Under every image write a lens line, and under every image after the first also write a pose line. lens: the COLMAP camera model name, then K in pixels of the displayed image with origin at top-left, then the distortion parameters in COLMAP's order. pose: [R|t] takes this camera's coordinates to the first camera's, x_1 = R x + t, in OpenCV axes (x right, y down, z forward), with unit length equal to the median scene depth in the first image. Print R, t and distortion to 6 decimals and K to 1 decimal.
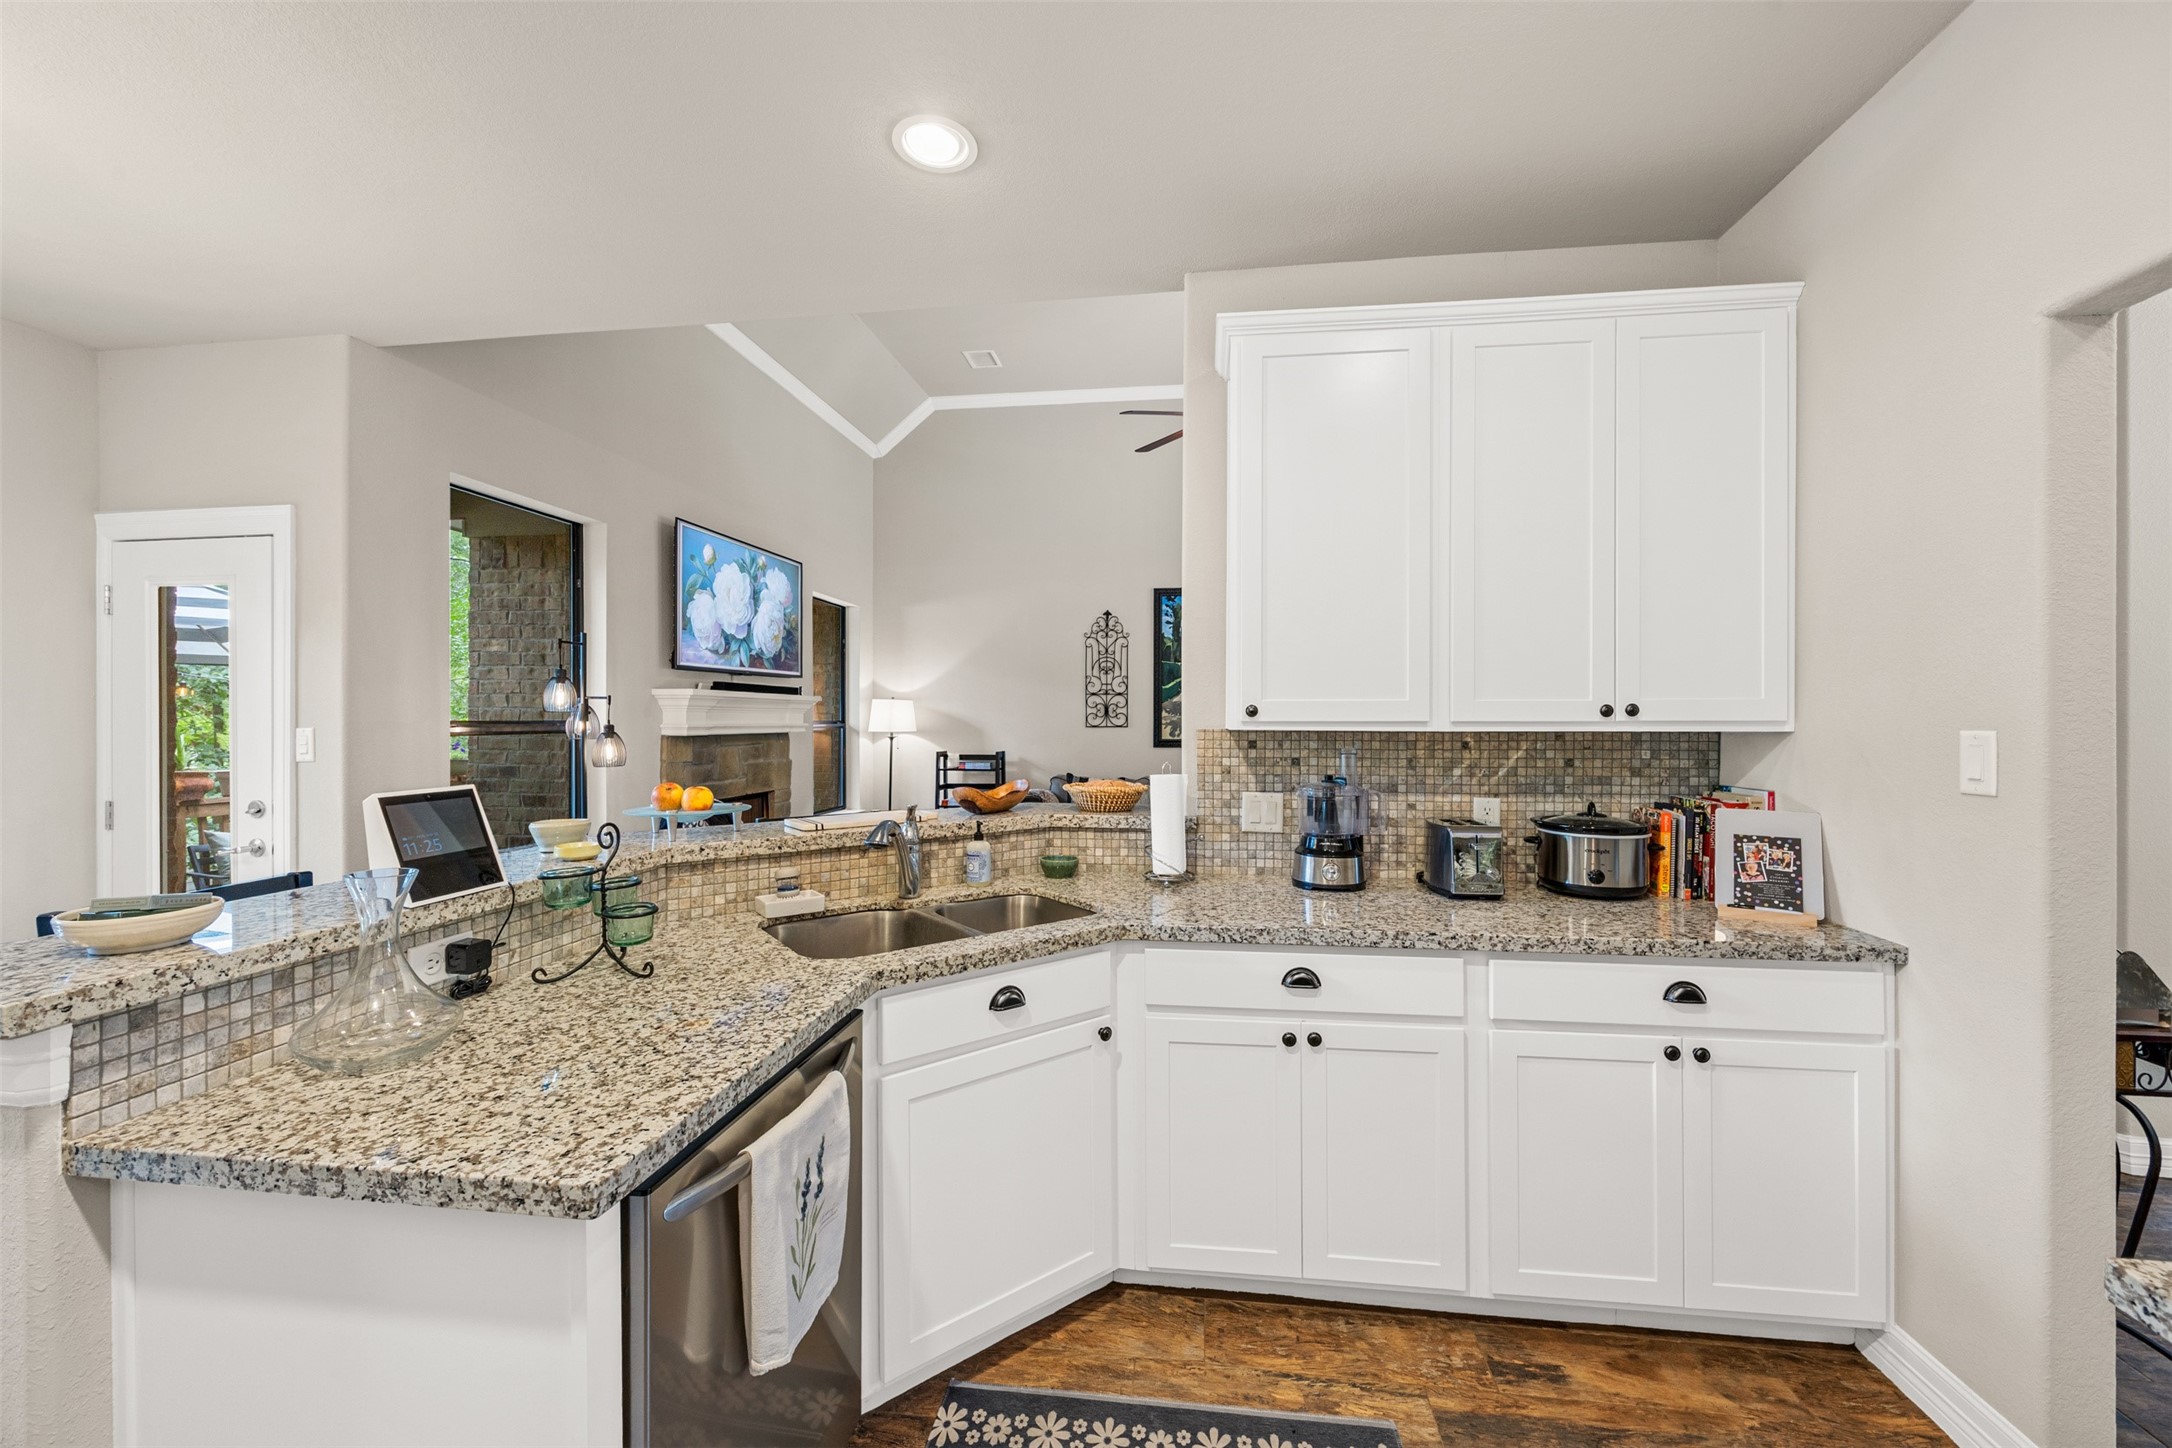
lens RADIAL K [[841.2, 0, 1089.3], [0, 841.2, 718.3], [0, 0, 1]] dist [-0.001930, -0.000314]
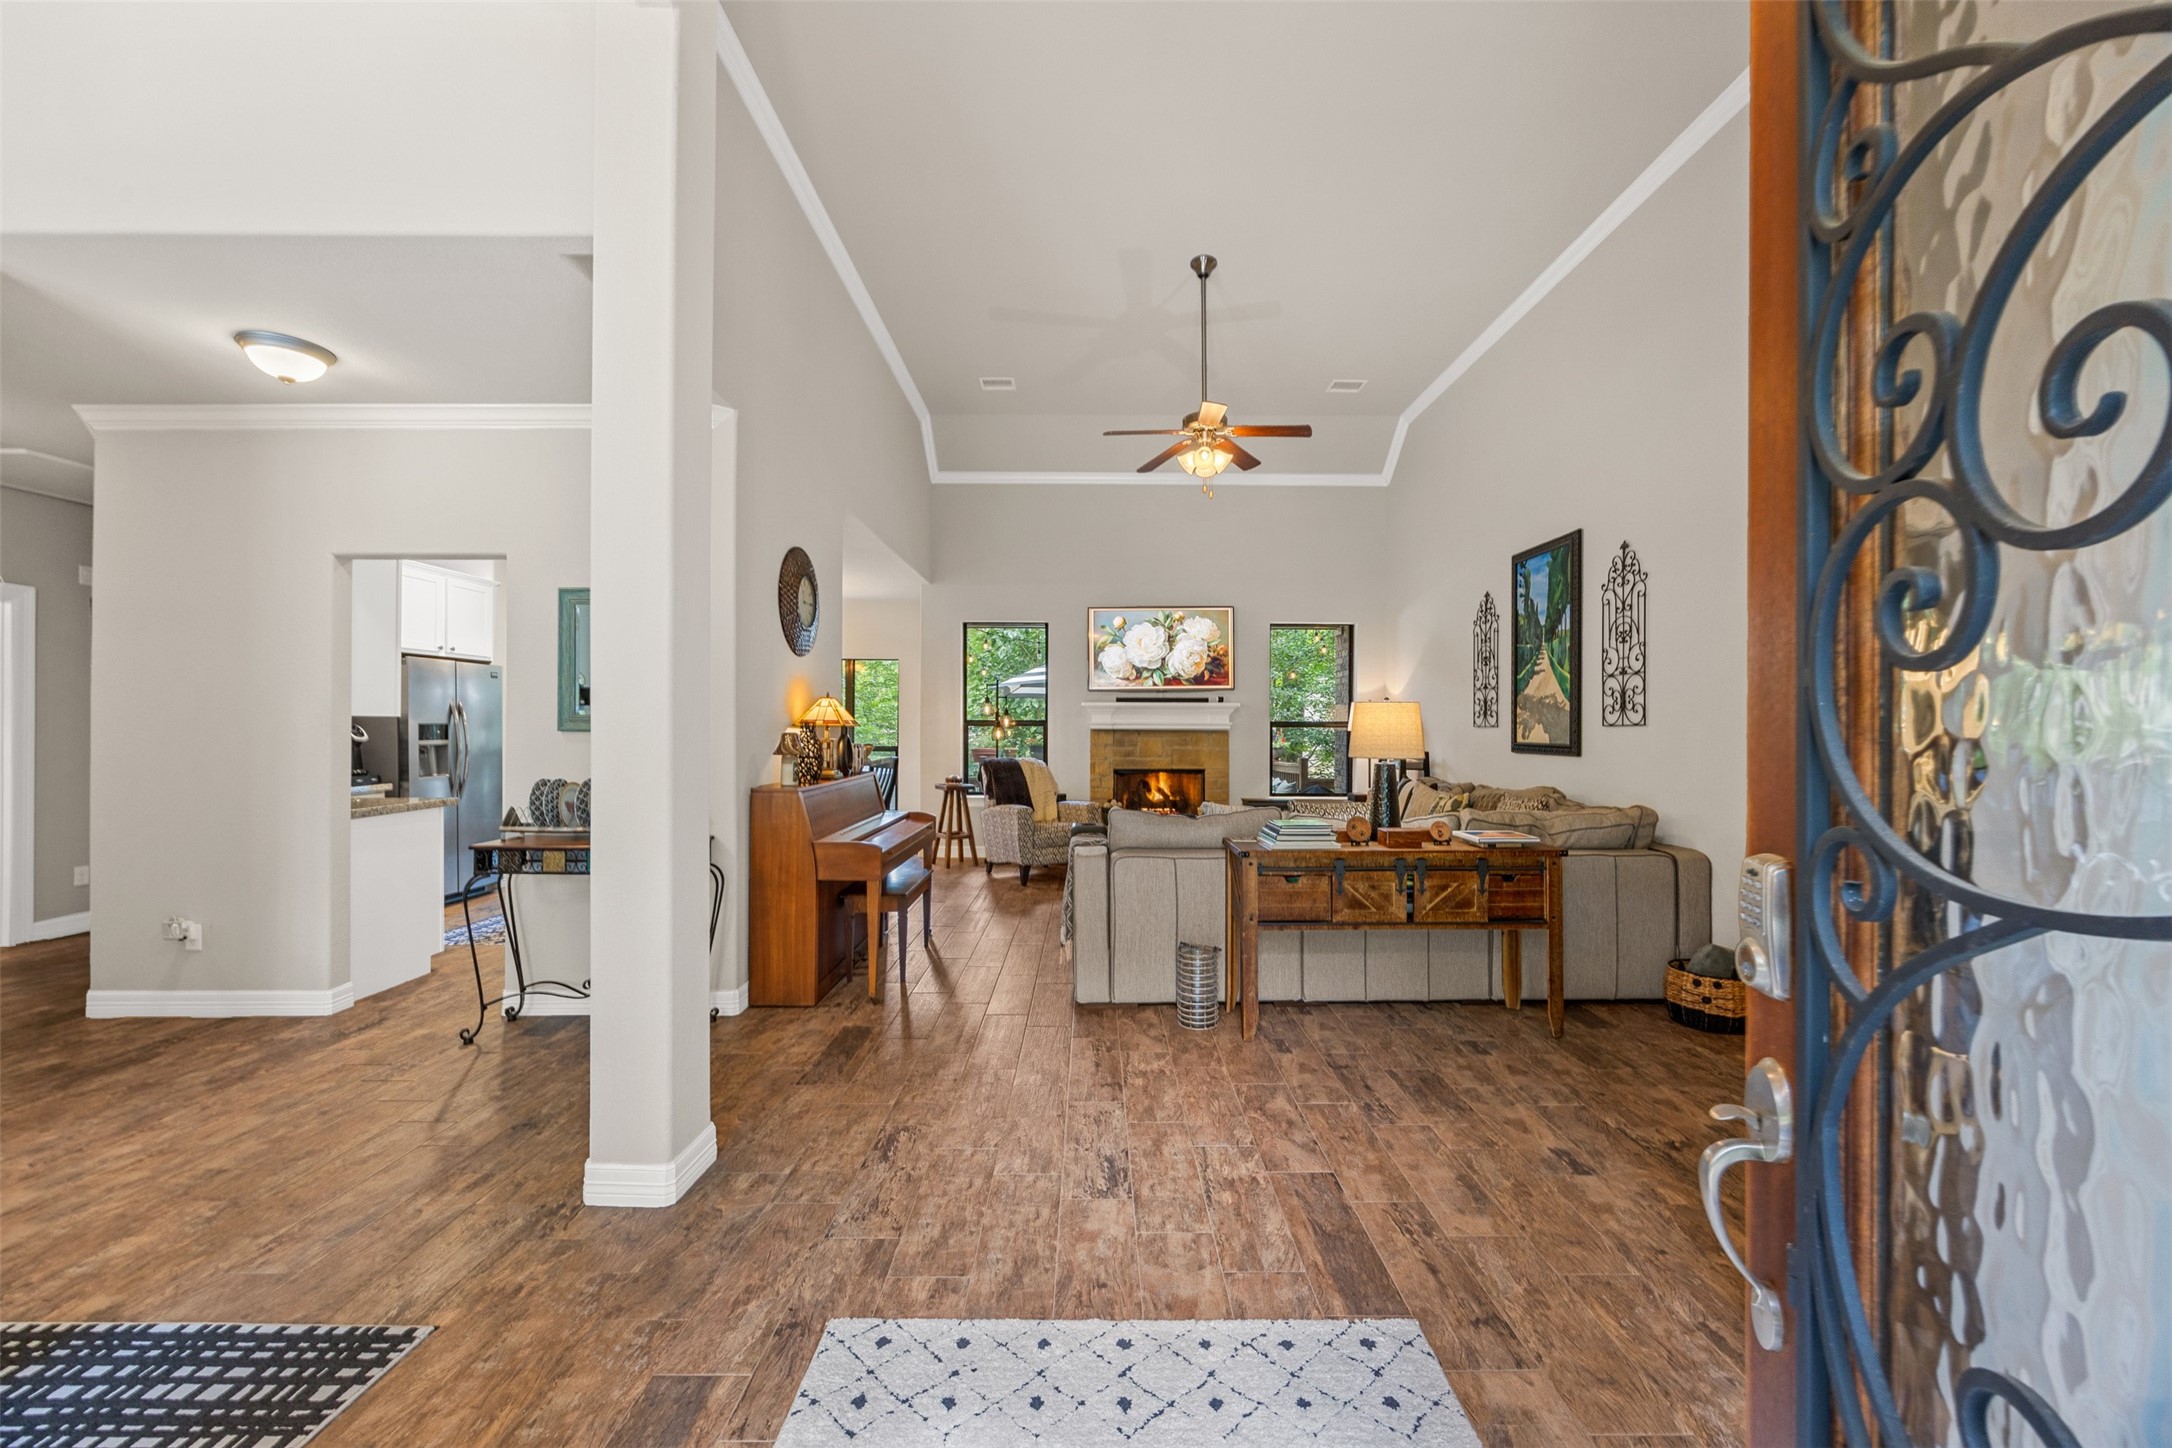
lens RADIAL K [[825.3, 0, 1084.7], [0, 825.3, 719.2], [0, 0, 1]] dist [-0.002562, -0.000142]
pose [[0.123531, -0.006504, -0.992319, 1.224506], [-0.000249, 0.999978, -0.006585, 0.011913], [0.992341, 0.001061, 0.123527, 0.746452]]
